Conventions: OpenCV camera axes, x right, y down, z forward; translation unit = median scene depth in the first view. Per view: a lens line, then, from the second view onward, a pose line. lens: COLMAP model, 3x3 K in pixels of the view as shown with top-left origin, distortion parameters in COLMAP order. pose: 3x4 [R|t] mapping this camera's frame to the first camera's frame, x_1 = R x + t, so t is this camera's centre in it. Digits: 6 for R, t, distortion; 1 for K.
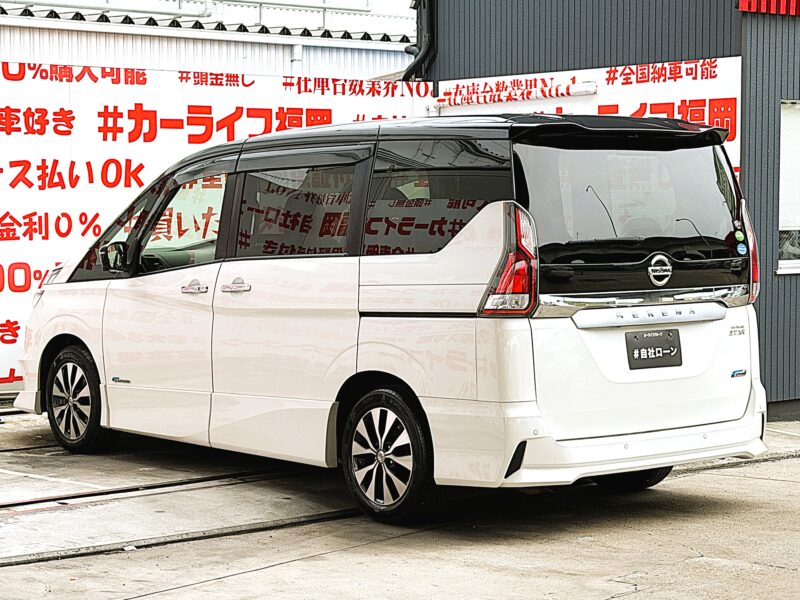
lens RADIAL K [[1731.2, 0, 384.6], [0, 1731.2, 292.7], [0, 0, 1]] dist [0.051257, 0.000000]
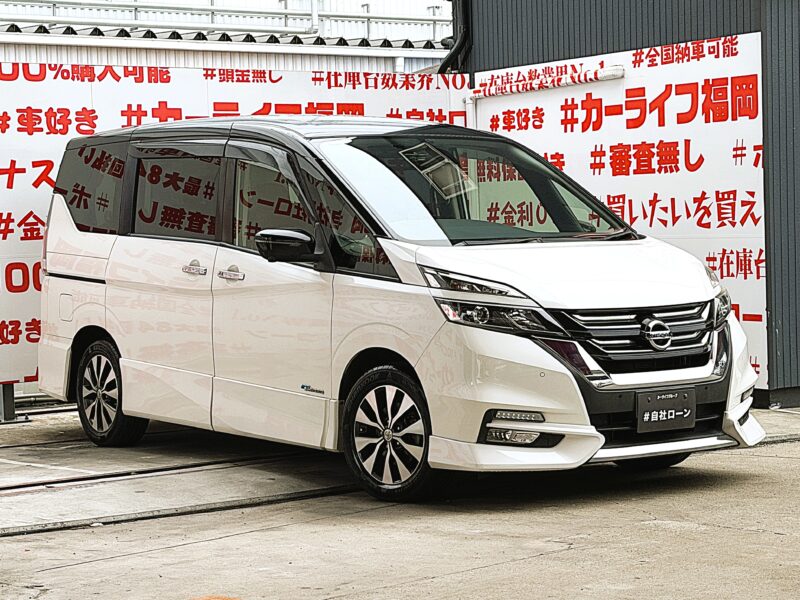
lens RADIAL K [[1779.8, 0, 400.0], [0, 1779.8, 301.5], [0, 0, 1]] dist [0.049774, 0.000000]
pose [[0.996998, -0.022892, -0.073963, 0.070959], [0.022120, 0.999692, -0.011241, 0.021738], [0.074197, 0.009571, 0.997198, -0.015898]]
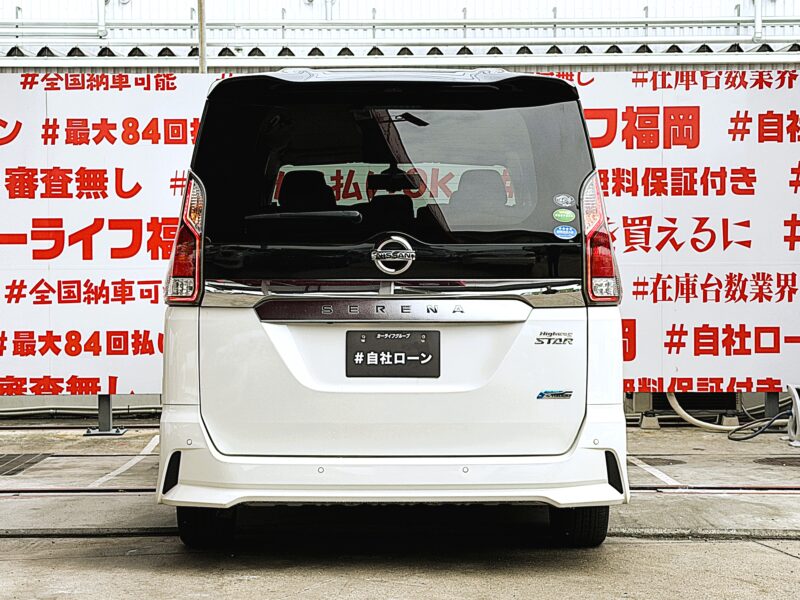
lens RADIAL K [[1731.2, 0, 400.1], [0, 1731.2, 309.7], [0, 0, 1]] dist [0.051257, 0.000000]
pose [[0.791887, 0.015641, -0.610467, 0.433743], [-0.031216, 0.999402, -0.014887, 0.016019], [0.609869, 0.030845, 0.791902, 0.247110]]
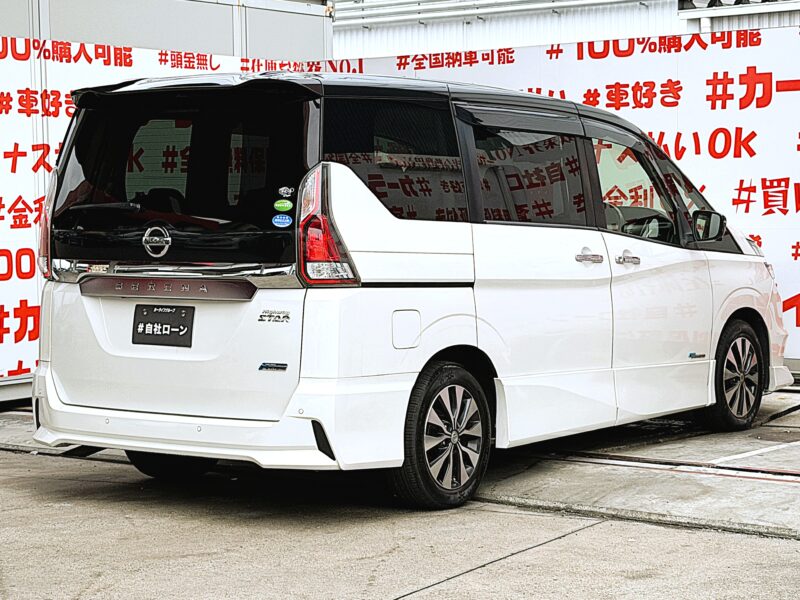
lens RADIAL K [[1731.2, 0, 385.0], [0, 1731.2, 310.4], [0, 0, 1]] dist [0.051257, 0.000000]
pose [[0.290870, 0.057836, -0.955013, 0.725741], [-0.038292, 0.998075, 0.048782, -0.017256], [0.955996, 0.022380, 0.292524, 0.564740]]
